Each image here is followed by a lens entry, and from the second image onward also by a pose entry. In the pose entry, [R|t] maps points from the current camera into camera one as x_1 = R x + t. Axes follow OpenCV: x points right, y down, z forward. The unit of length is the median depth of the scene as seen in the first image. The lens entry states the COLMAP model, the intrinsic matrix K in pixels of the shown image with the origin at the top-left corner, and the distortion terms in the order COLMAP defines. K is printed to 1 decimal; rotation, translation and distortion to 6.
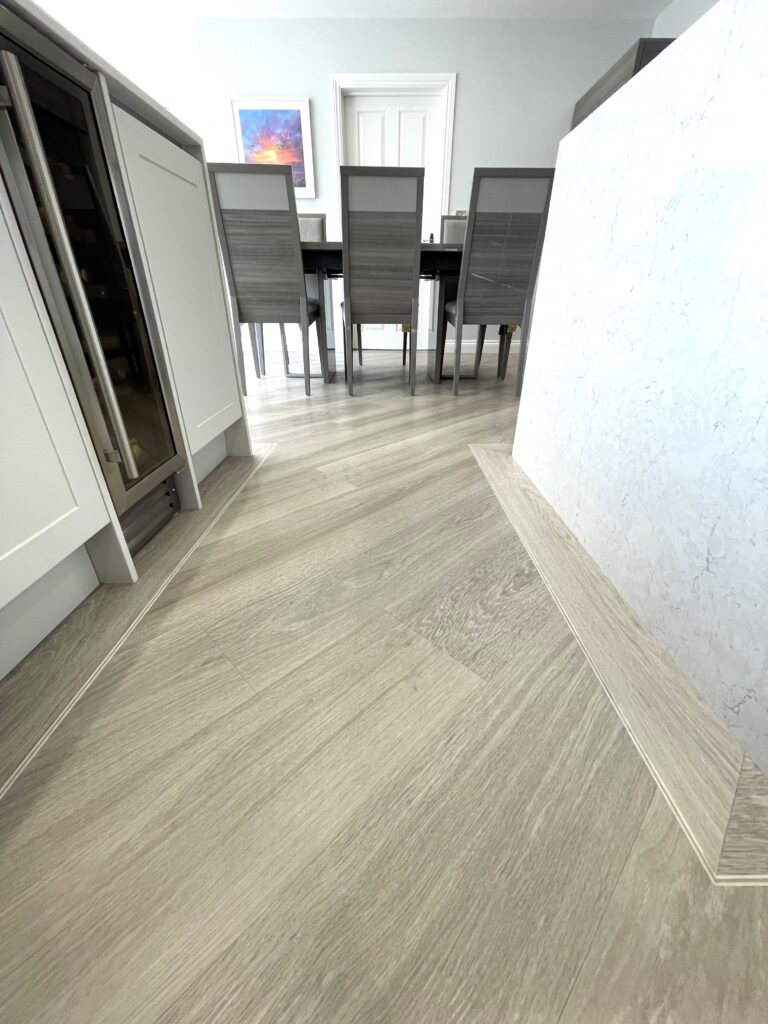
lens RADIAL K [[412.4, 0, 388.6], [0, 412.4, 516.3], [0, 0, 1]] dist [-0.004918, 0.000922]
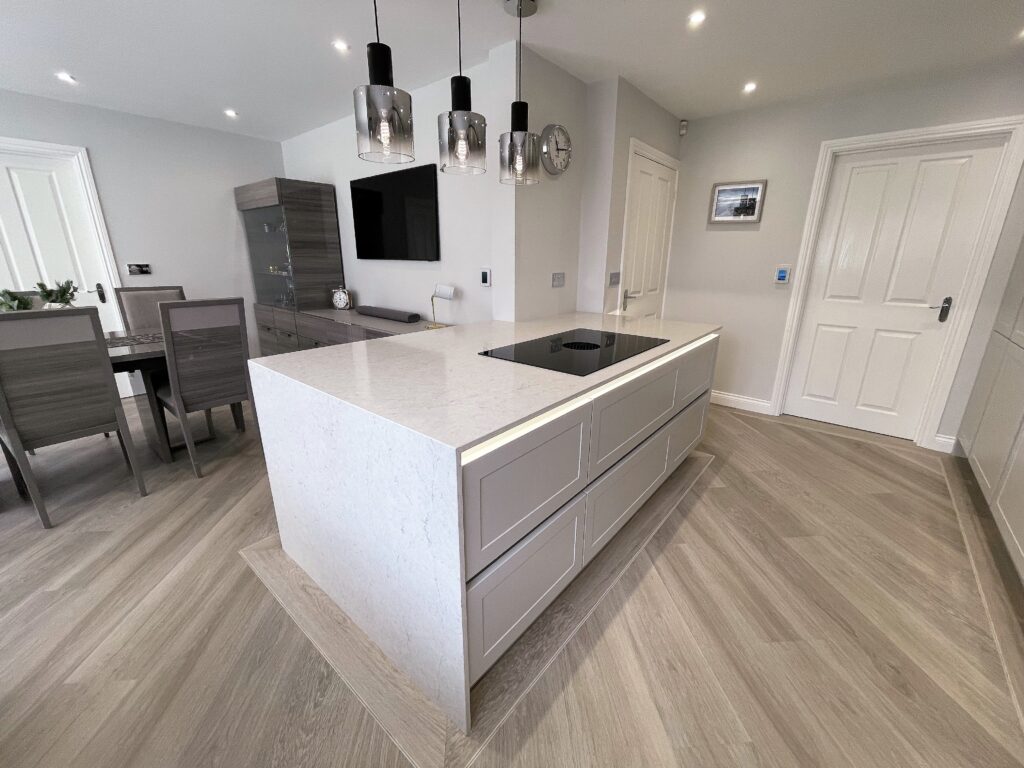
lens RADIAL K [[412.4, 0, 516.3], [0, 412.4, 379.7], [0, 0, 1]] dist [-0.004918, 0.000922]
pose [[0.640559, -0.222637, 0.734926, -0.056559], [0.360234, 0.932329, -0.031541, -0.398834], [-0.678171, 0.284949, 0.677413, -0.553477]]
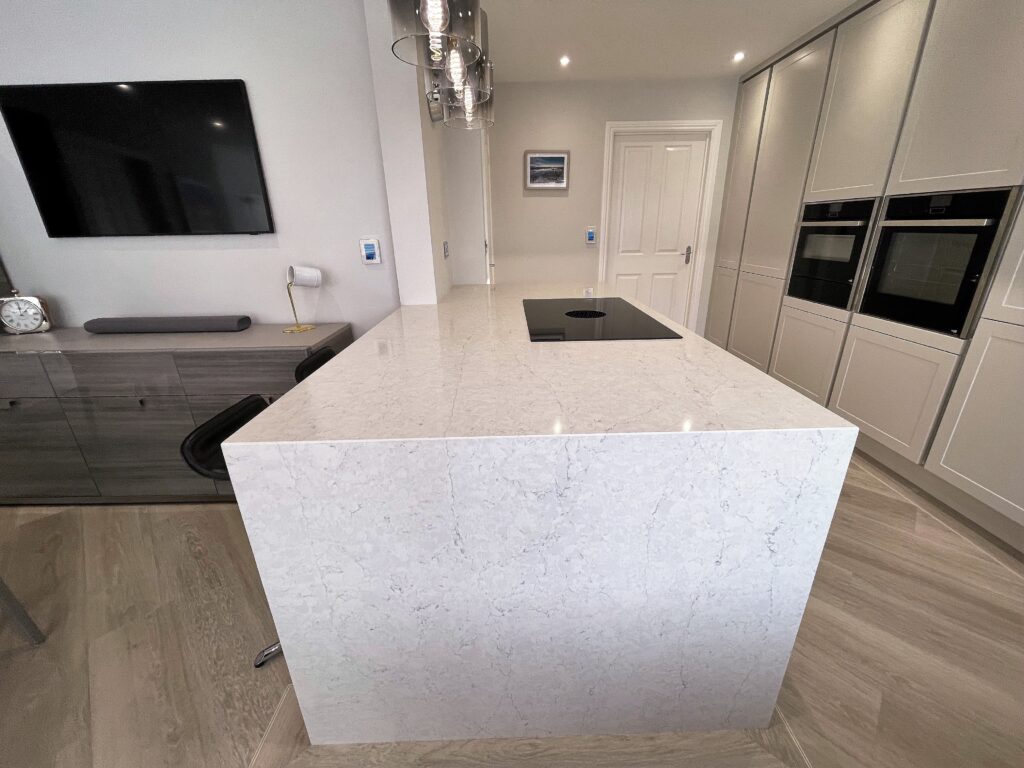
lens RADIAL K [[412.4, 0, 515.0], [0, 412.4, 378.2], [0, 0, 1]] dist [-0.004918, 0.000922]
pose [[-0.012358, -0.351285, 0.936187, -0.175419], [0.489203, 0.814433, 0.312057, -0.858566], [-0.872082, 0.461842, 0.161785, 0.353784]]
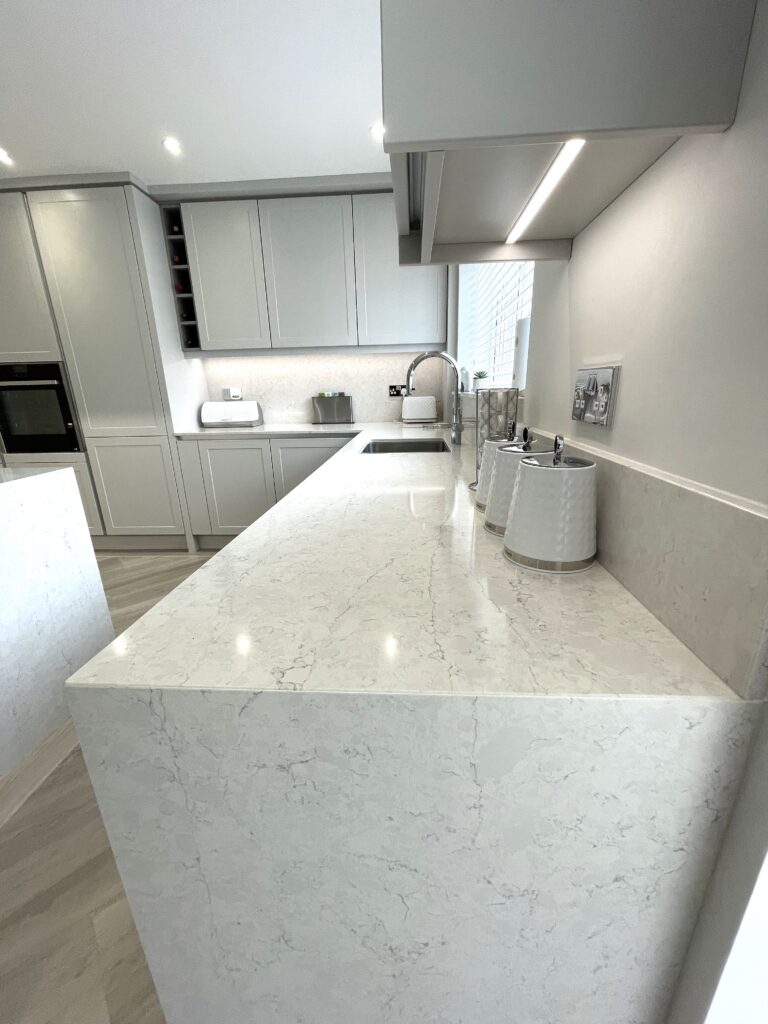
lens RADIAL K [[412.4, 0, 387.9], [0, 412.4, 516.7], [0, 0, 1]] dist [-0.004918, 0.000922]
pose [[-0.998643, 0.001358, 0.052057, -0.657339], [0.038131, 0.699884, 0.713238, -1.104057], [-0.035465, 0.714255, -0.698986, 0.991306]]
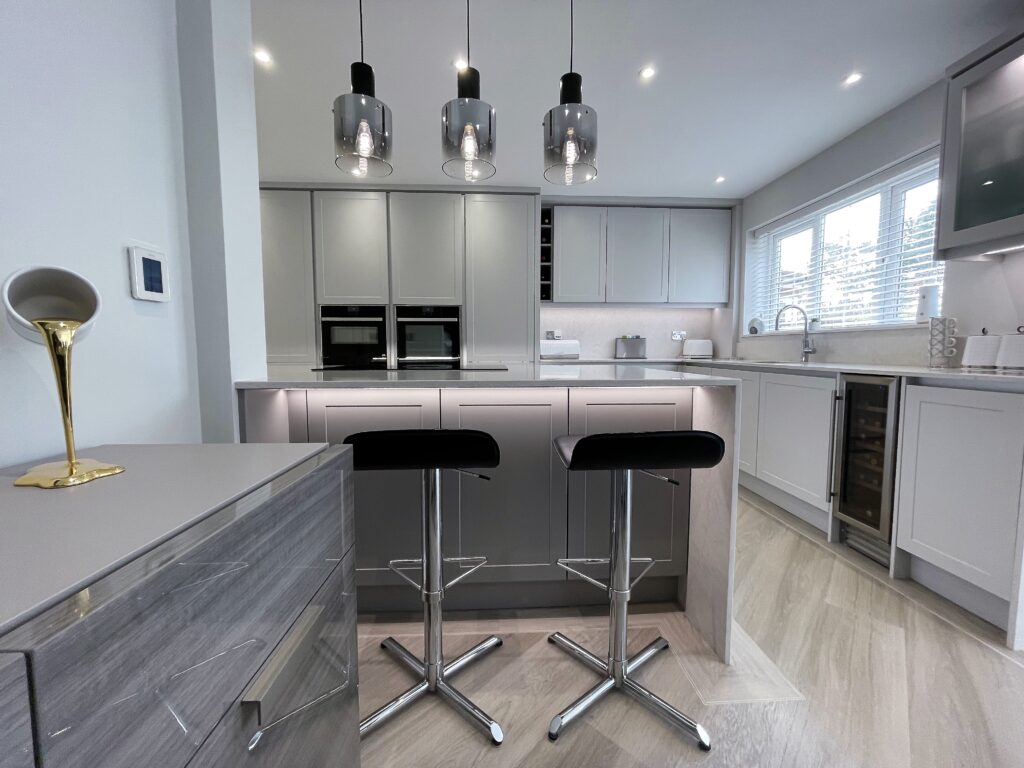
lens RADIAL K [[412.4, 0, 515.9], [0, 412.4, 380.5], [0, 0, 1]] dist [-0.004918, 0.000922]
pose [[-0.998485, -0.002060, -0.054988, 0.949692], [-0.031203, 0.844297, 0.534967, -1.301062], [0.045325, 0.535872, -0.843082, 1.671436]]
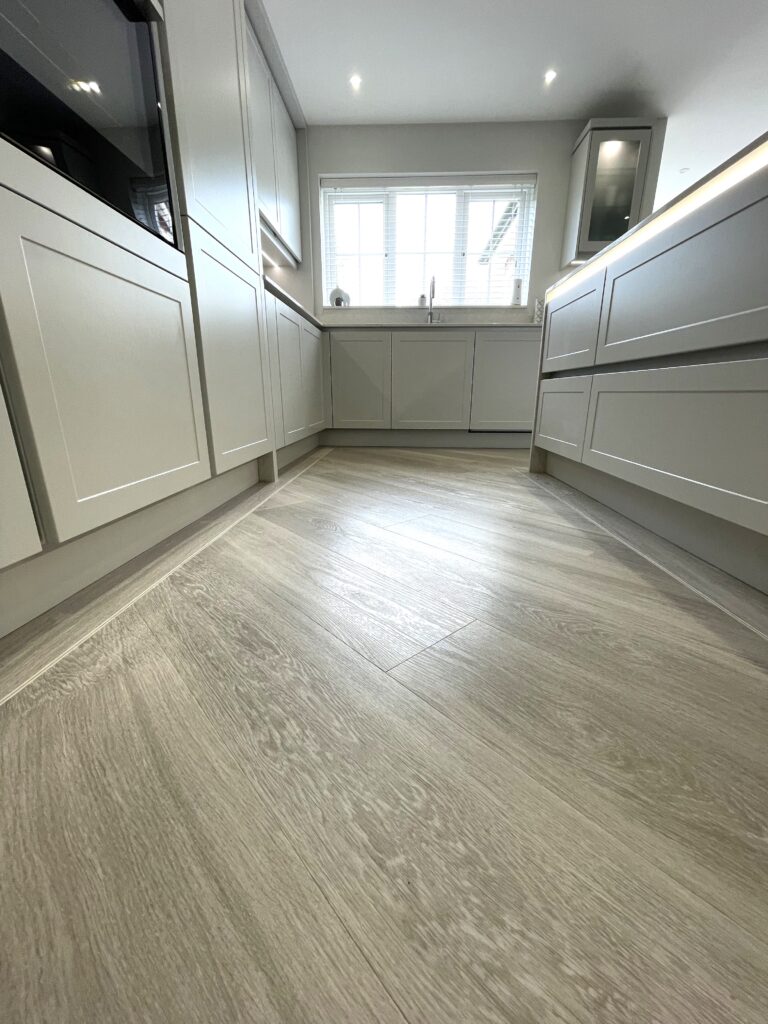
lens RADIAL K [[412.4, 0, 387.4], [0, 412.4, 514.8], [0, 0, 1]] dist [-0.004918, 0.000922]
pose [[-0.040281, 0.277779, -0.959800, 2.159742], [-0.475251, 0.839640, 0.262949, 0.252718], [0.878928, 0.466738, 0.098193, -0.254926]]
